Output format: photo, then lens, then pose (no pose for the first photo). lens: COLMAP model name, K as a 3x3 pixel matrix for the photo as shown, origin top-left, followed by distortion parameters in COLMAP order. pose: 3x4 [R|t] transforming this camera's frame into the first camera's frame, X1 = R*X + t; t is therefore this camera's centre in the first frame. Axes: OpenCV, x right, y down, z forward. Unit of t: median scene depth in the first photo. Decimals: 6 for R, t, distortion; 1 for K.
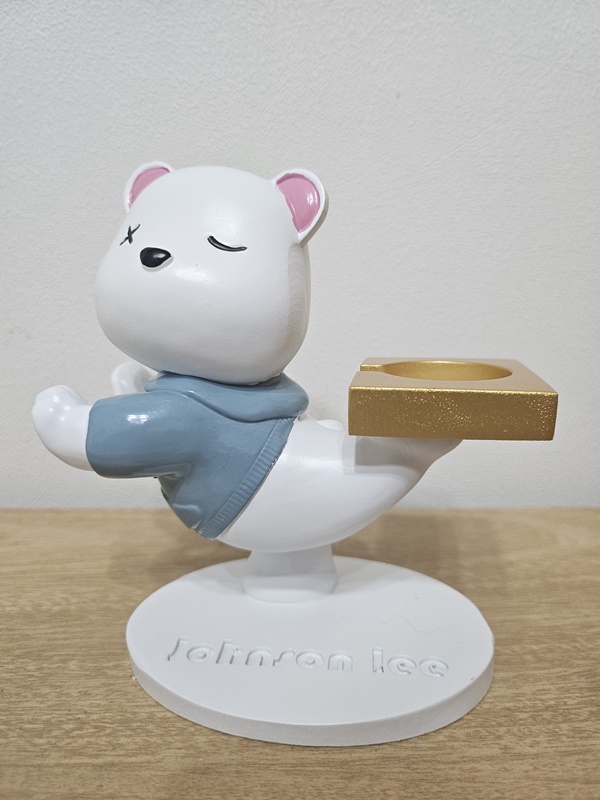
lens RADIAL K [[603.1, 0, 286.8], [0, 603.1, 407.6], [0, 0, 1]] dist [-0.005706, -0.048772]
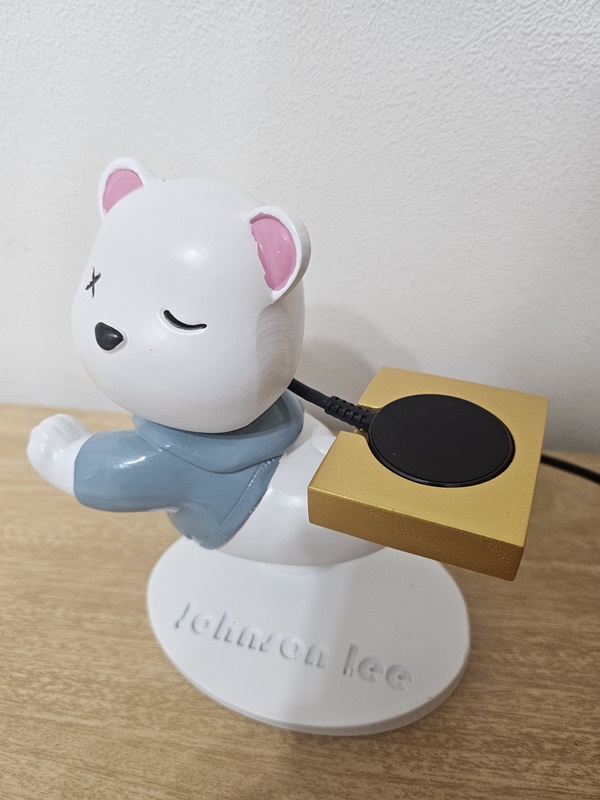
lens RADIAL K [[603.1, 0, 283.9], [0, 603.1, 411.1], [0, 0, 1]] dist [-0.005706, -0.048772]
pose [[0.981312, 0.076013, -0.176773, 0.269640], [0.003273, 0.911941, 0.410309, -0.436852], [0.192395, -0.403219, 0.894650, 0.179413]]
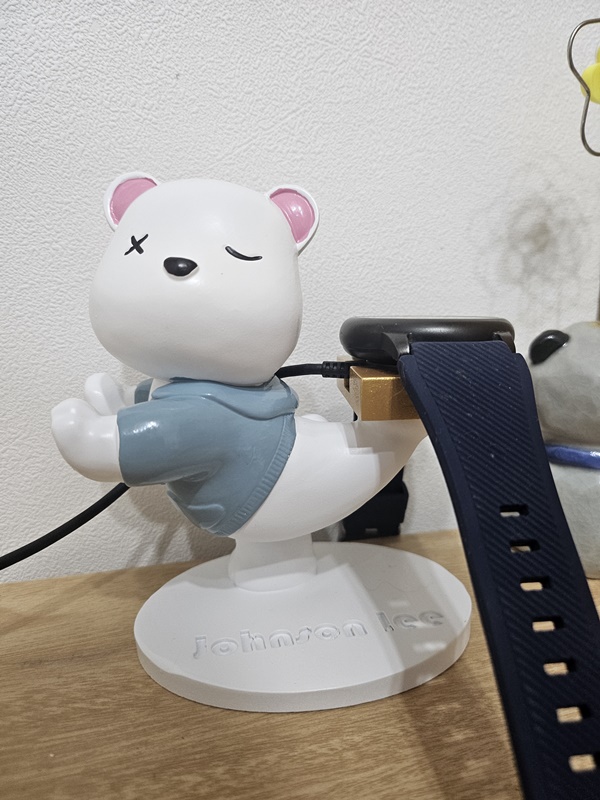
lens RADIAL K [[603.1, 0, 301.8], [0, 603.1, 403.6], [0, 0, 1]] dist [-0.005706, -0.048772]
pose [[0.967496, -0.058577, 0.246007, 0.172995], [0.062740, 0.997988, -0.009110, -0.059500], [-0.244979, 0.024248, 0.969225, 0.219070]]
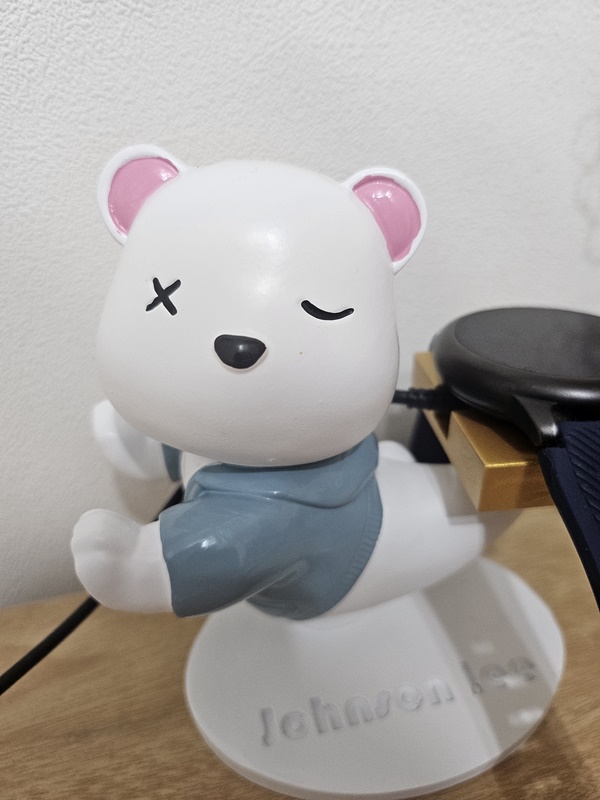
lens RADIAL K [[603.1, 0, 292.2], [0, 603.1, 390.4], [0, 0, 1]] dist [-0.005706, -0.048772]
pose [[0.959841, -0.156396, 0.232908, 0.138289], [0.085410, 0.953690, 0.288410, -0.391439], [-0.267228, -0.256935, 0.928748, 0.537694]]
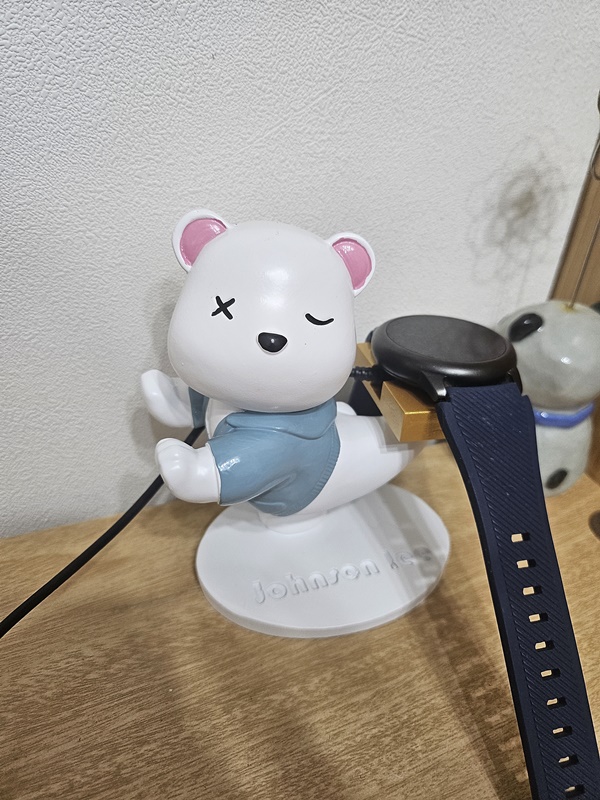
lens RADIAL K [[603.1, 0, 298.9], [0, 603.1, 396.4], [0, 0, 1]] dist [-0.005706, -0.048772]
pose [[0.915330, -0.153414, 0.372336, -0.109158], [0.023094, 0.943067, 0.331799, -0.508555], [-0.402041, -0.295107, 0.866761, 0.191319]]
